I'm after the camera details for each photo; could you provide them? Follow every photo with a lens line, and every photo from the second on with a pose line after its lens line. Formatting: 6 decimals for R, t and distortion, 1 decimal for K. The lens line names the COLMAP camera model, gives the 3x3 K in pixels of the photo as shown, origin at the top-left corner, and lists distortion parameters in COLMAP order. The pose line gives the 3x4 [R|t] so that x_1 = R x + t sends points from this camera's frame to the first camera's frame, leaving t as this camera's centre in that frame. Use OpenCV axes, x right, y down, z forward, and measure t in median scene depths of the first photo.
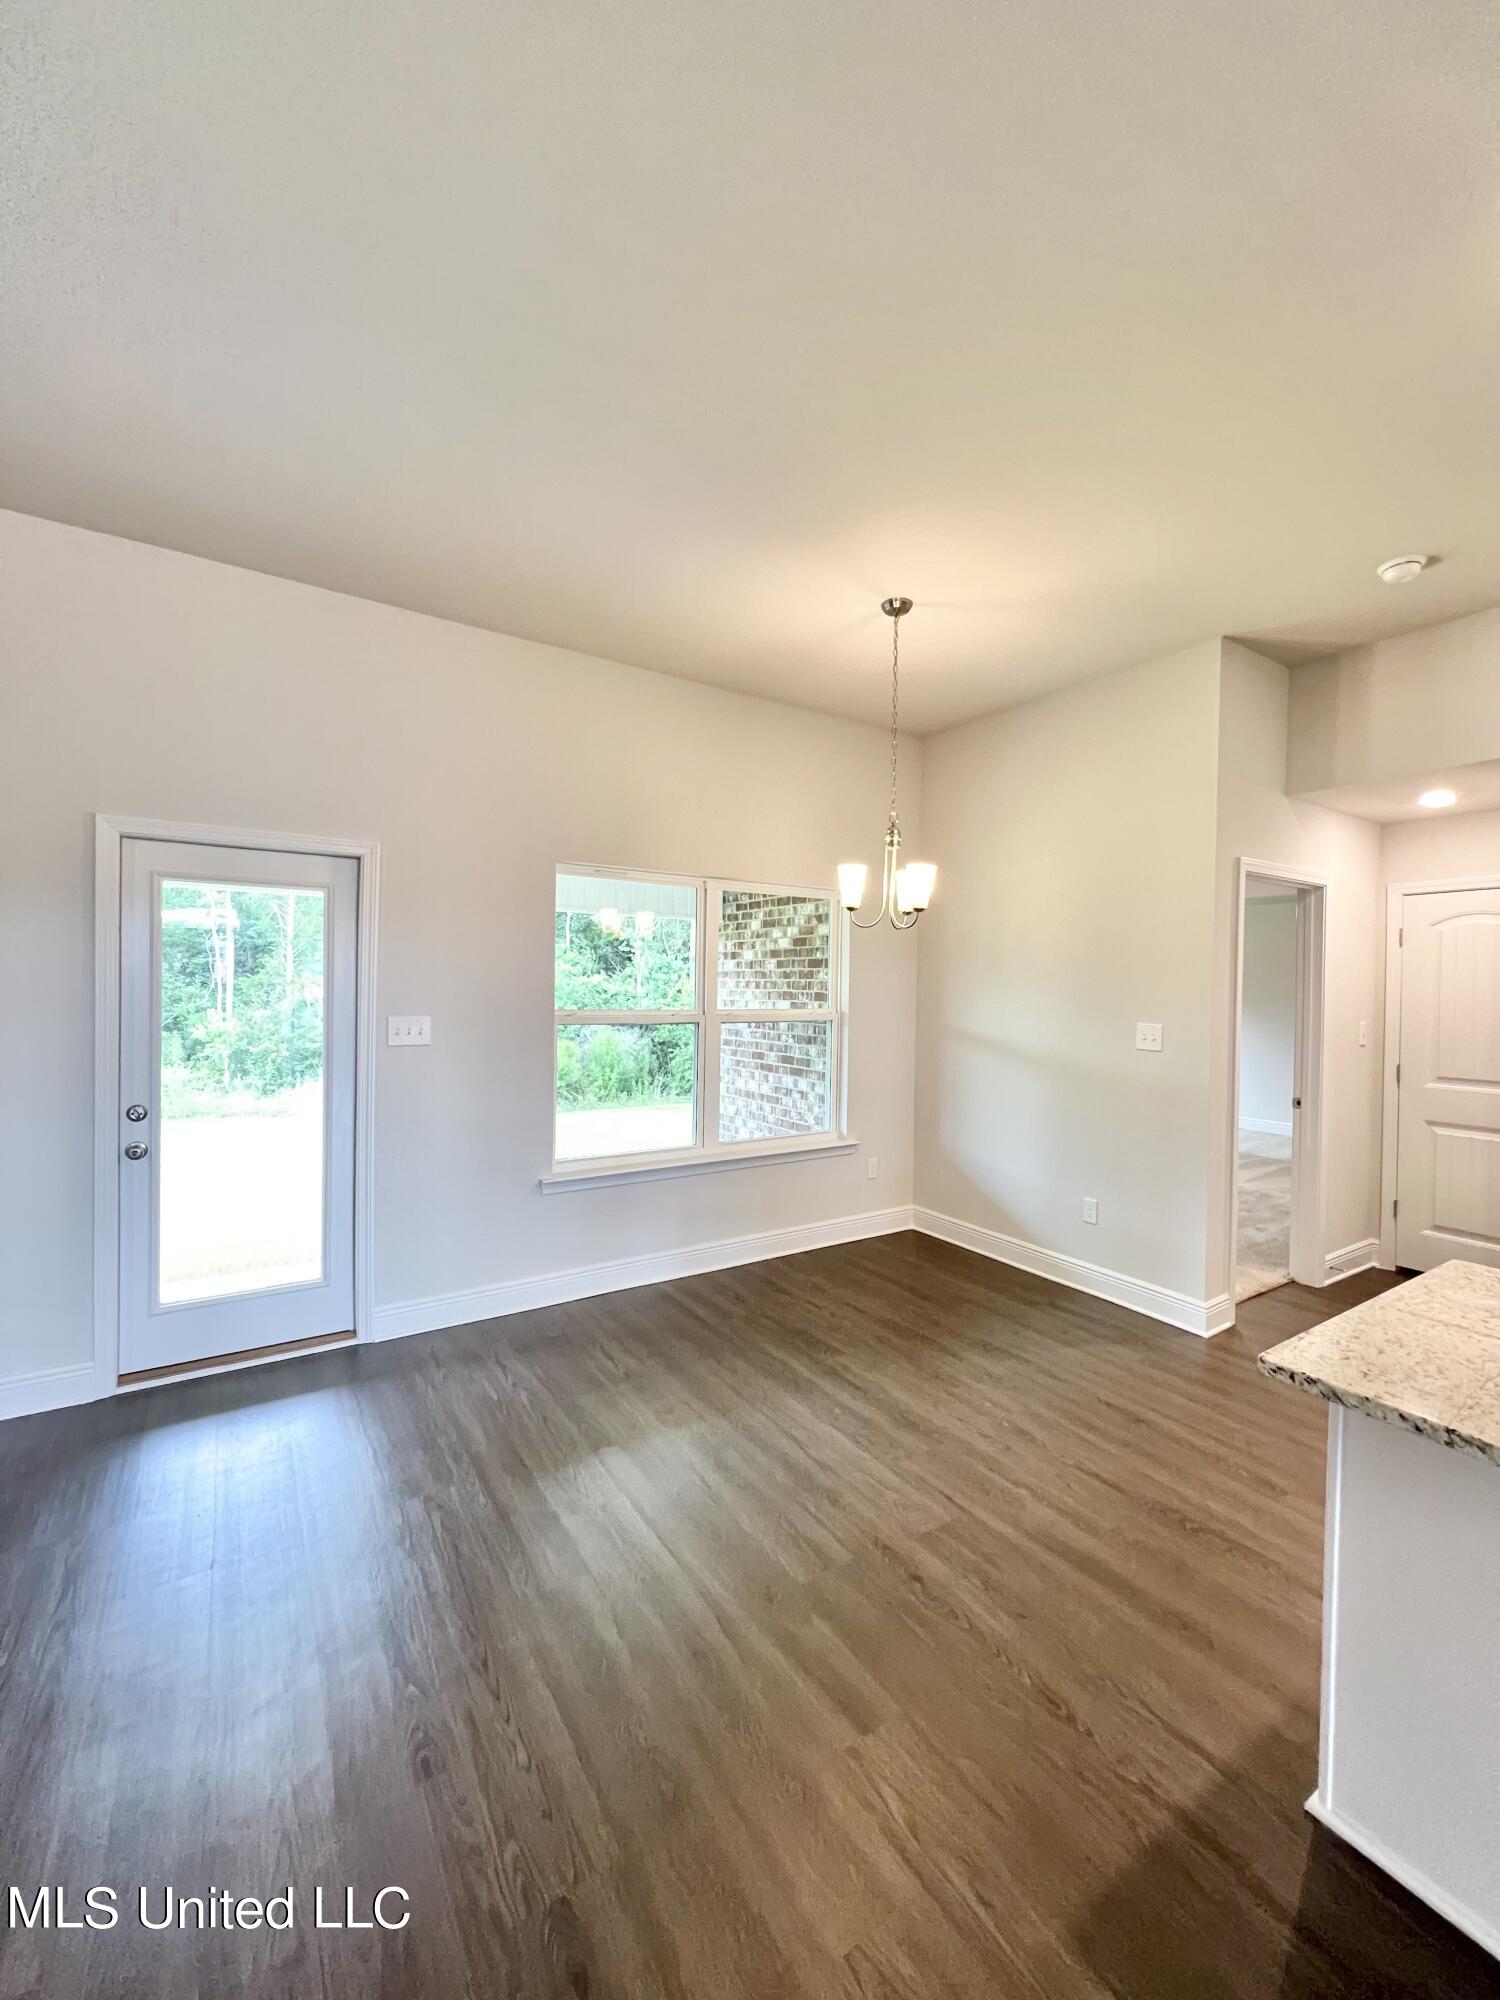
lens RADIAL K [[799.5, 0, 755.9], [0, 799.5, 998.0], [0, 0, 1]] dist [-0.003760, 0.000458]
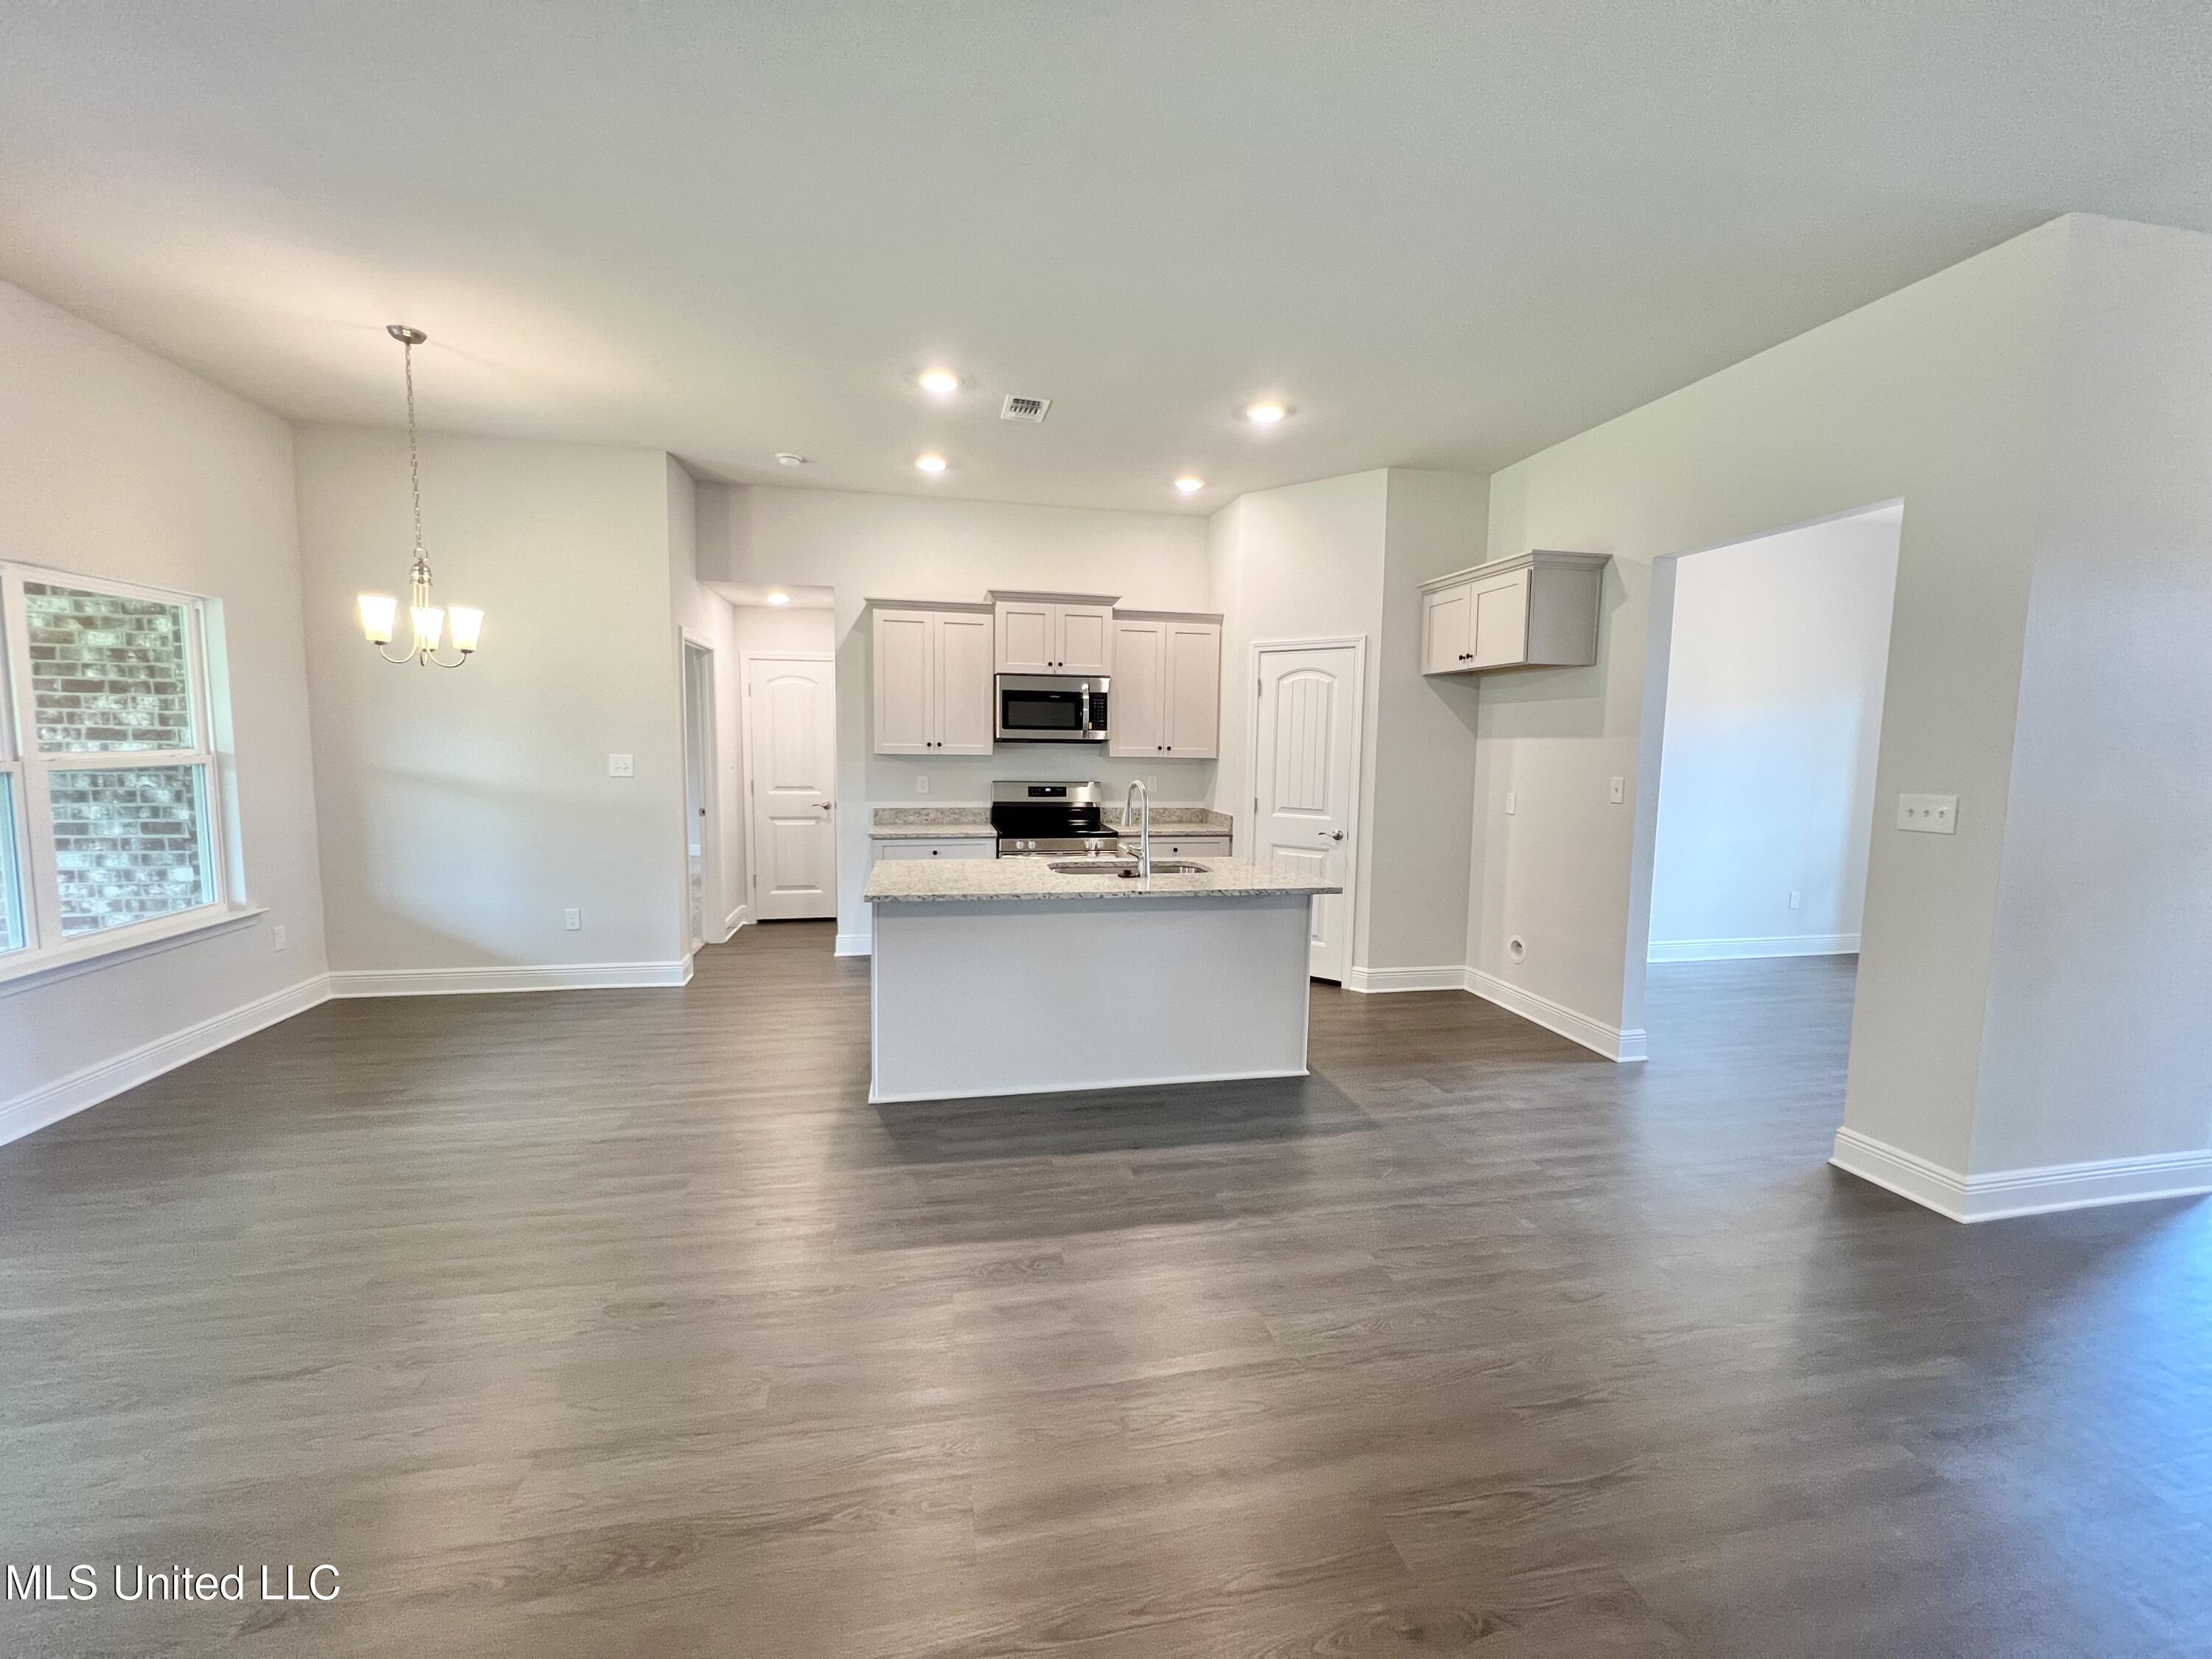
lens RADIAL K [[884.3, 0, 1104.4], [0, 884.3, 820.8], [0, 0, 1]] dist [-0.003760, 0.000458]
pose [[0.368184, -0.096433, 0.924739, -0.429278], [0.002466, 0.994704, 0.102748, -0.003900], [-0.929750, -0.035549, 0.366472, -0.163152]]
